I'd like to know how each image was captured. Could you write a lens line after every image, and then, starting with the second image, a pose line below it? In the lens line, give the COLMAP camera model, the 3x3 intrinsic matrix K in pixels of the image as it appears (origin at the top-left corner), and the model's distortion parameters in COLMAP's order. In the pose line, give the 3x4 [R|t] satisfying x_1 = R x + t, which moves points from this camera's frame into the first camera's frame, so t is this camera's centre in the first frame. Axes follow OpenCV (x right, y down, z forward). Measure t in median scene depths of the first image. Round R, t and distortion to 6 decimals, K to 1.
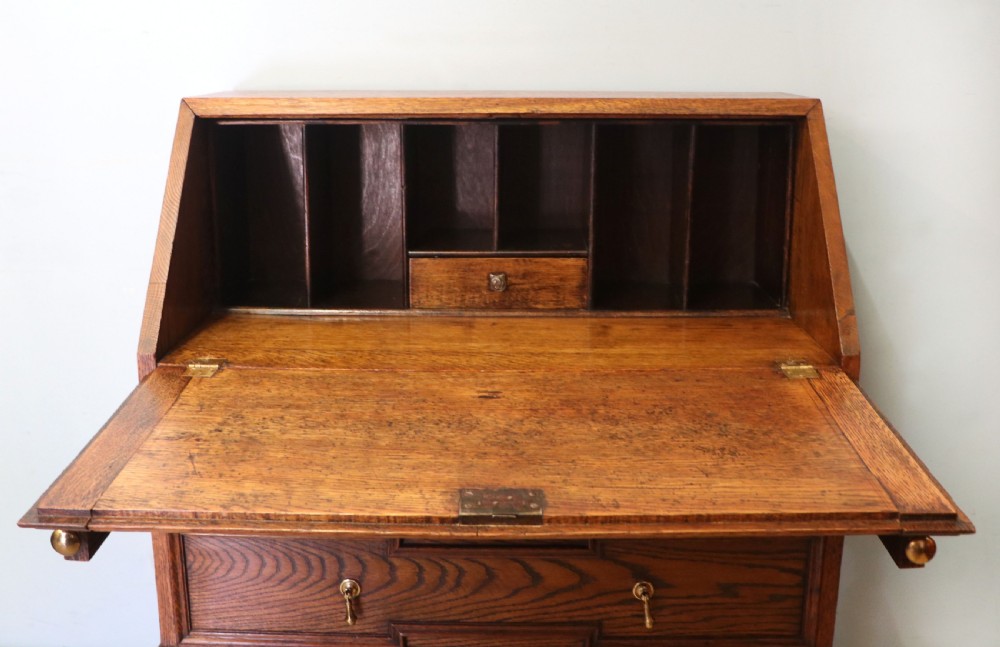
lens RADIAL K [[1065.5, 0, 497.9], [0, 1065.5, 273.0], [0, 0, 1]] dist [-0.188403, 0.135471]
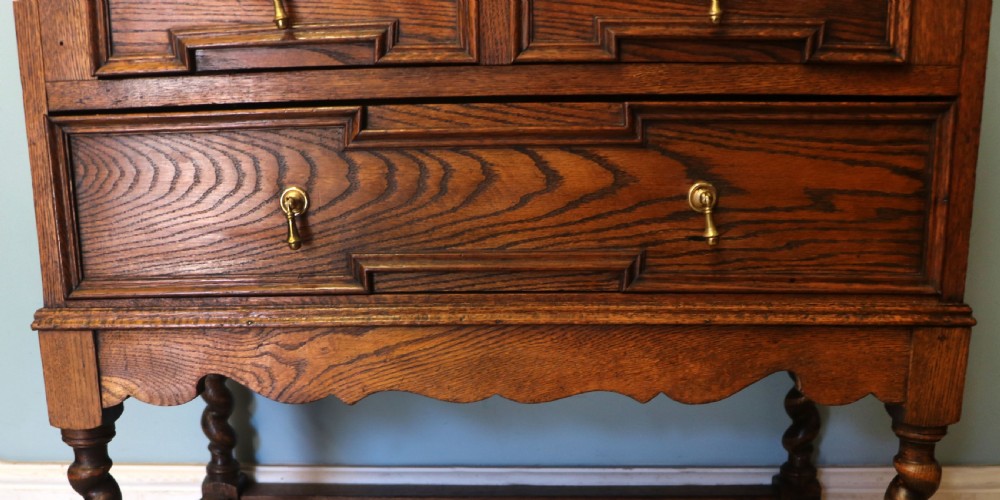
lens RADIAL K [[992.2, 0, 490.0], [0, 992.2, 401.0], [0, 0, 1]] dist [-0.192279, 0.162199]
pose [[0.999616, -0.008739, -0.026283, 0.010252], [0.010401, 0.997910, 0.063777, 0.398323], [0.025671, -0.064026, 0.997618, 0.321722]]
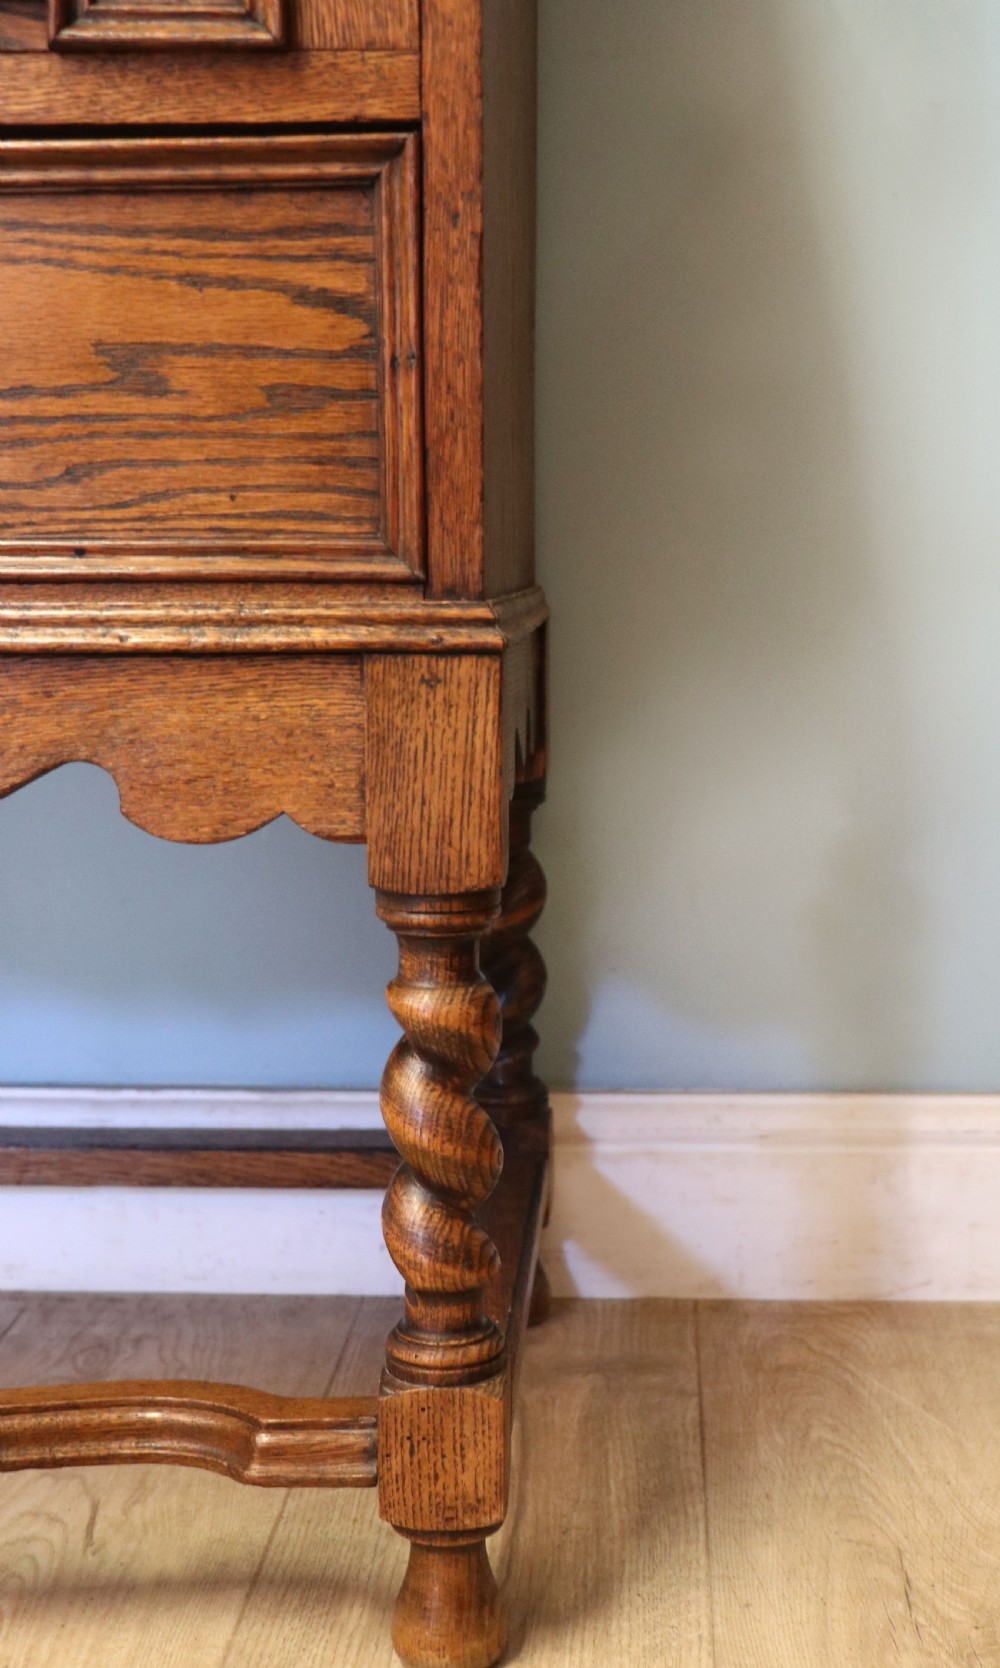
lens RADIAL K [[2041.2, 0, 578.7], [0, 2041.2, 913.9], [0, 0, 1]] dist [-0.129771, 0.272213]
pose [[0.999973, -0.002069, -0.007033, 0.360937], [0.001812, 0.999337, -0.036368, 0.493639], [0.007103, 0.036354, 0.999314, 0.392329]]
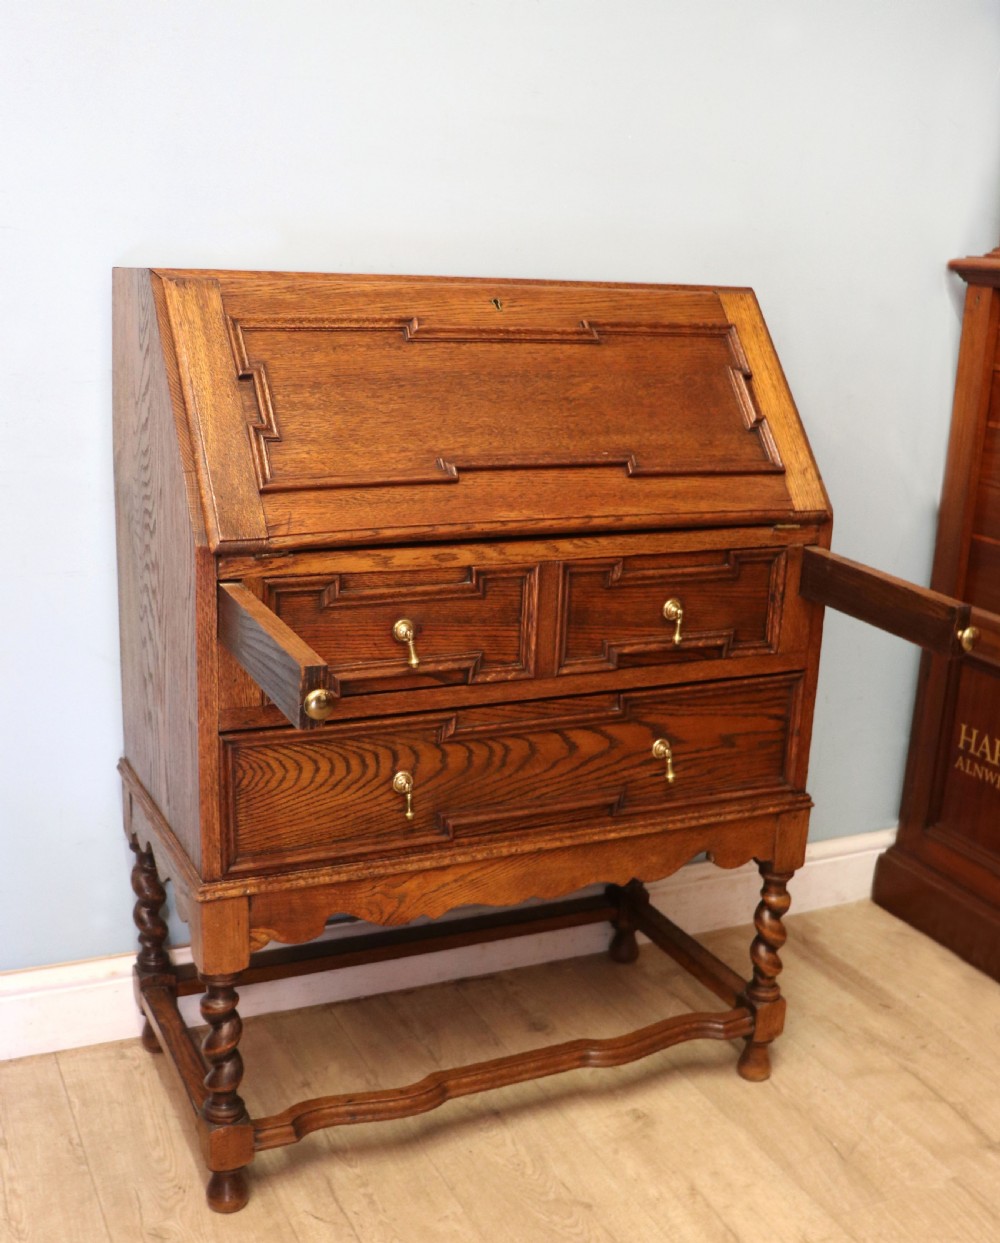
lens RADIAL K [[1428.4, 0, 517.6], [0, 1428.4, 714.4], [0, 0, 1]] dist [-0.198985, 0.192203]
pose [[0.891401, -0.105337, 0.440804, -0.624196], [0.057212, 0.990988, 0.121116, 0.085507], [-0.449589, -0.082743, 0.889395, -0.218100]]
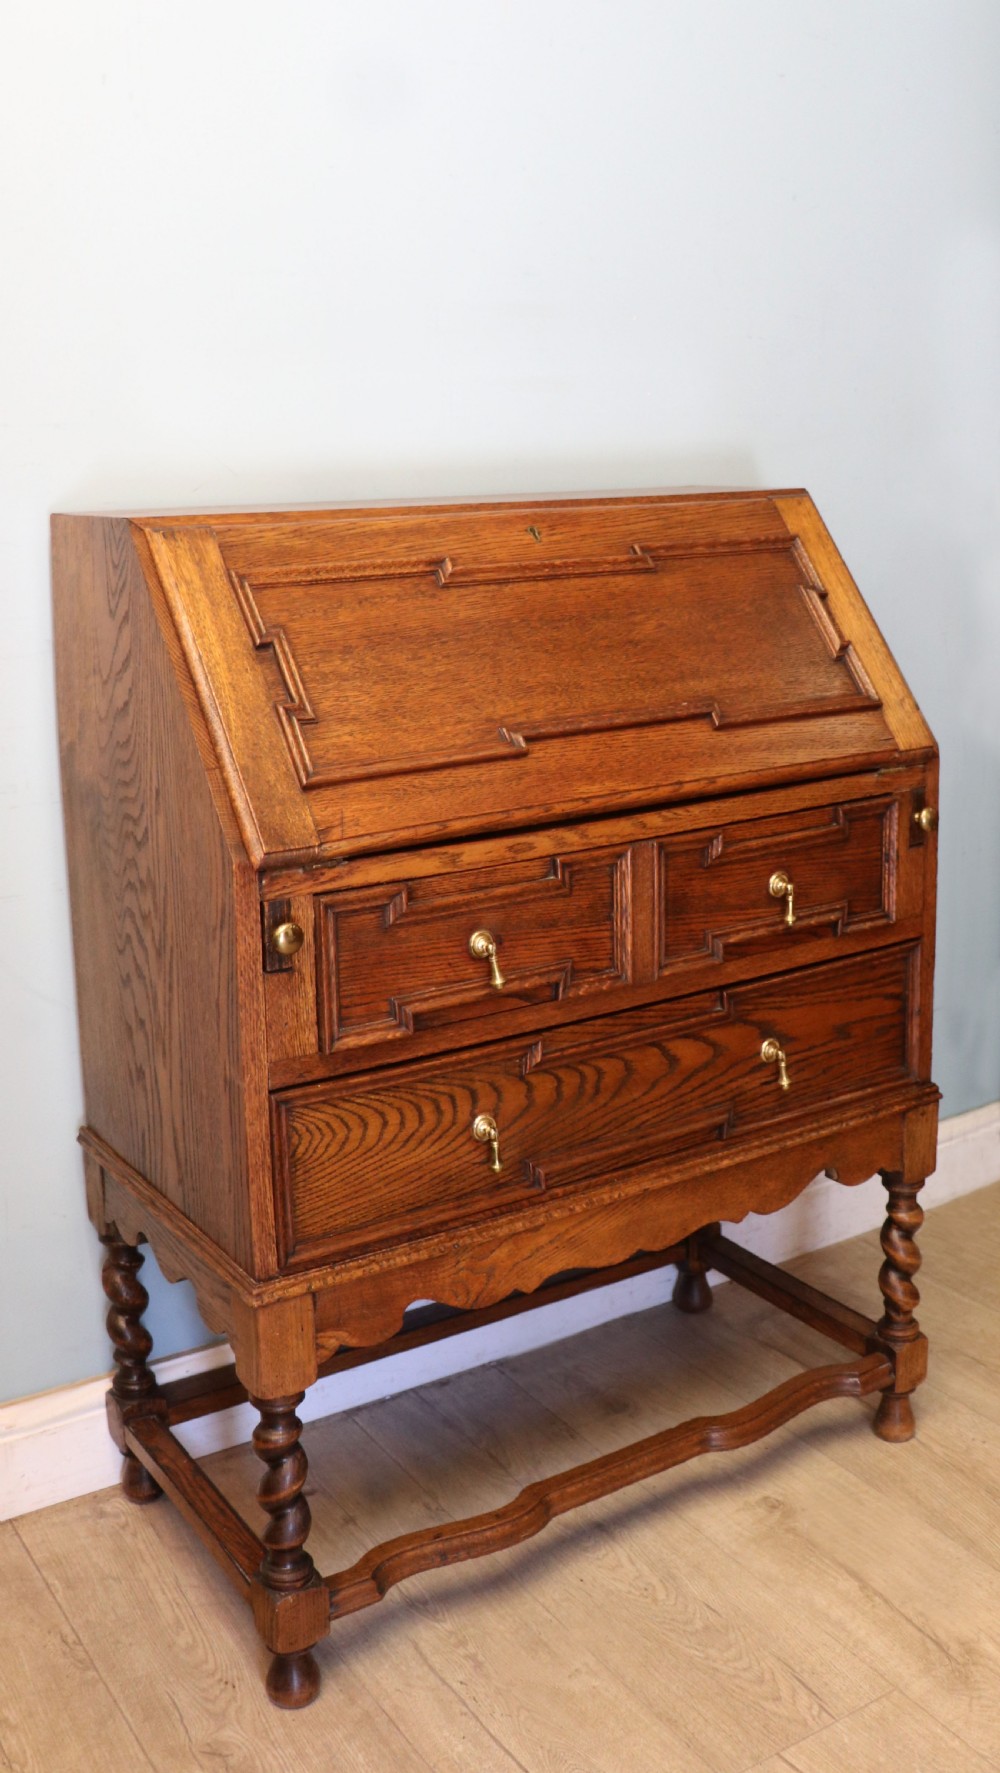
lens RADIAL K [[1786.6, 0, 565.4], [0, 1786.6, 745.9], [0, 0, 1]] dist [-0.192859, 0.162008]
pose [[0.818392, -0.113990, 0.563242, -0.806382], [0.137056, 0.990562, 0.001329, 0.025722], [-0.558078, 0.076108, 0.826291, -0.147885]]
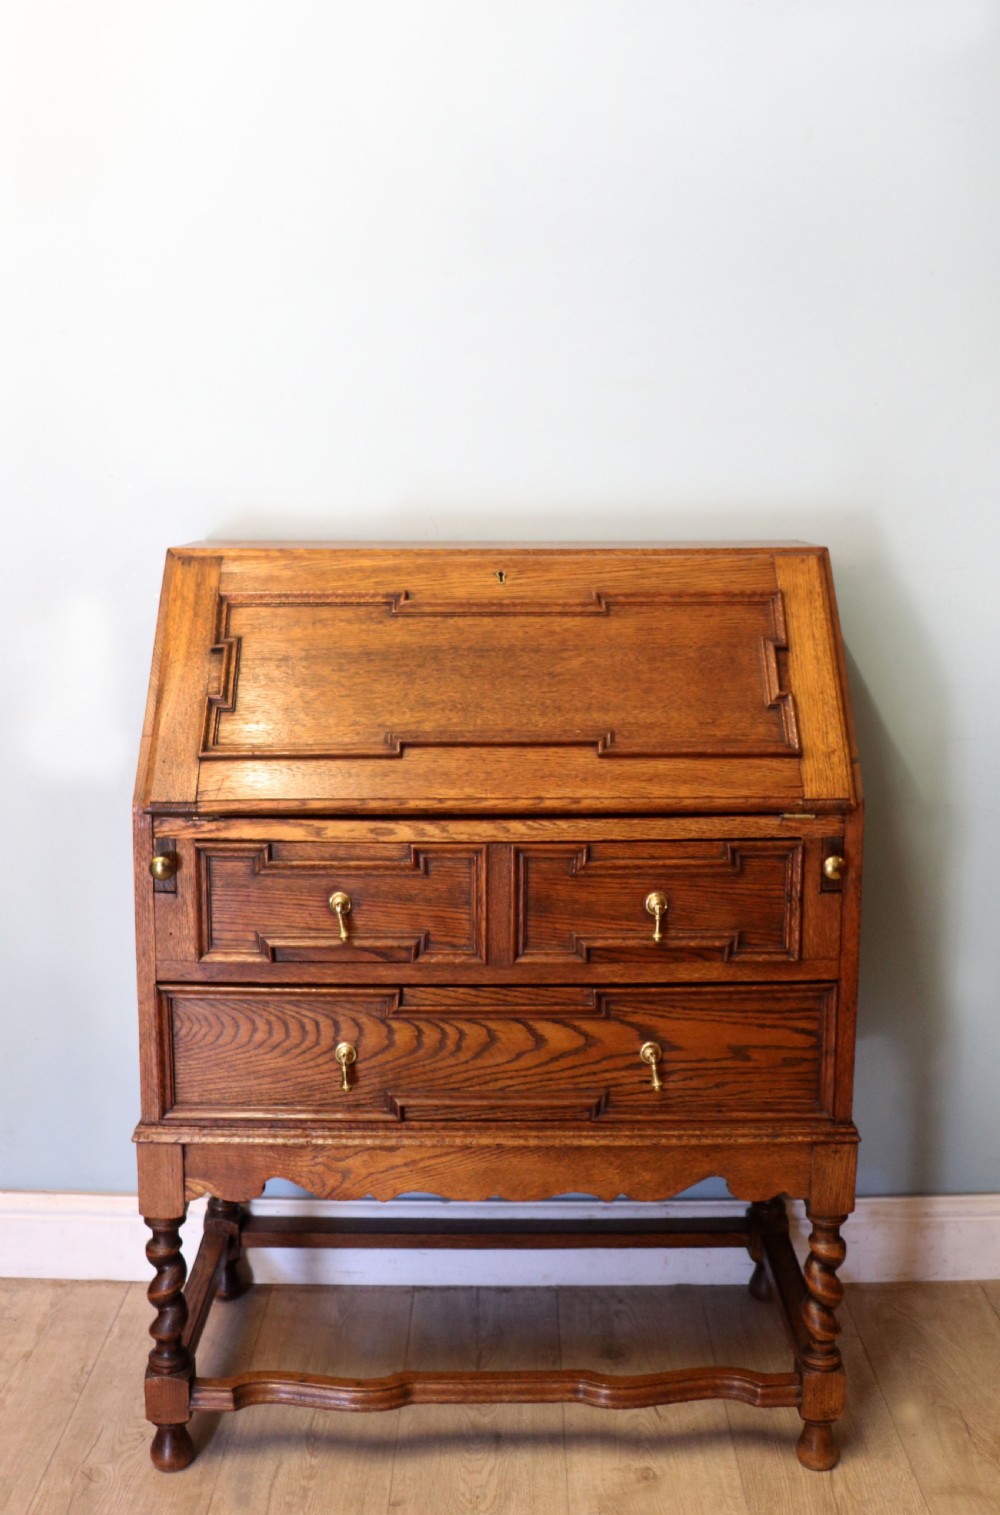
lens RADIAL K [[1595.9, 0, 496.6], [0, 1595.9, 600.4], [0, 0, 1]] dist [-0.202151, 0.175355]
pose [[0.999836, -0.003122, 0.017822, -0.027590], [0.005359, 0.991907, -0.126855, 0.072434], [-0.017282, 0.126930, 0.991761, -0.482242]]
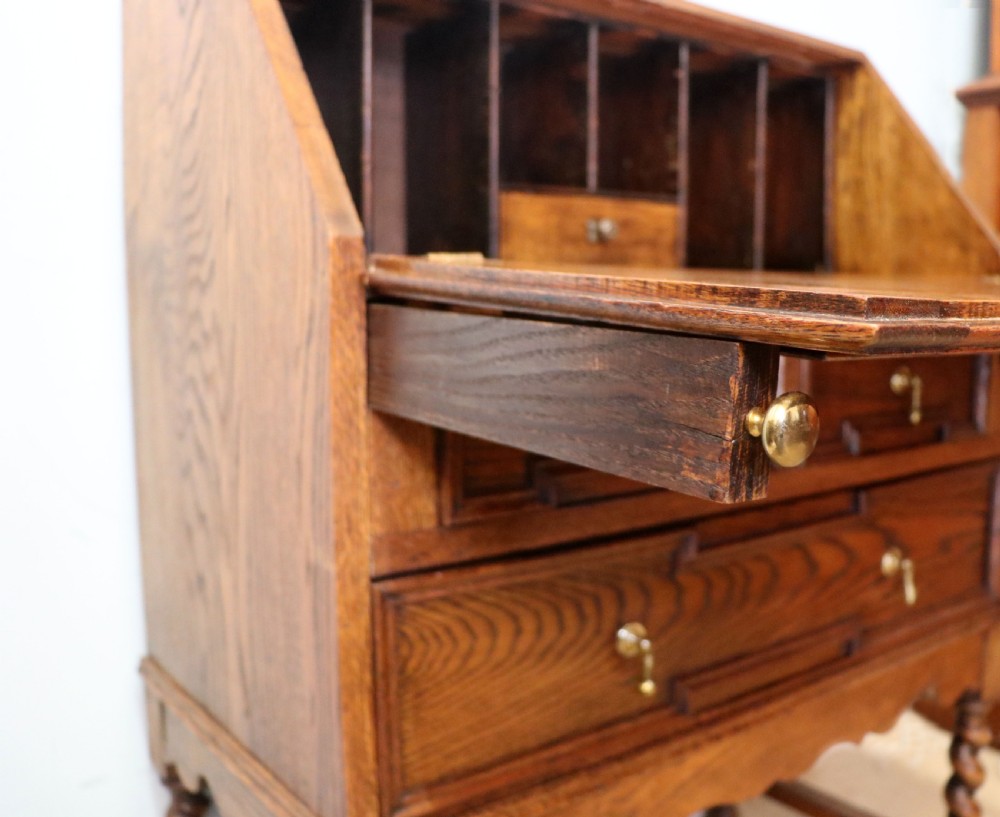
lens RADIAL K [[1005.2, 0, 575.0], [0, 1005.2, 437.2], [0, 0, 1]] dist [-0.182446, 0.130946]
pose [[0.765590, -0.087238, 0.637386, -0.542032], [0.134410, 0.990588, -0.025866, 0.192547], [-0.629130, 0.105474, 0.770110, 0.546634]]
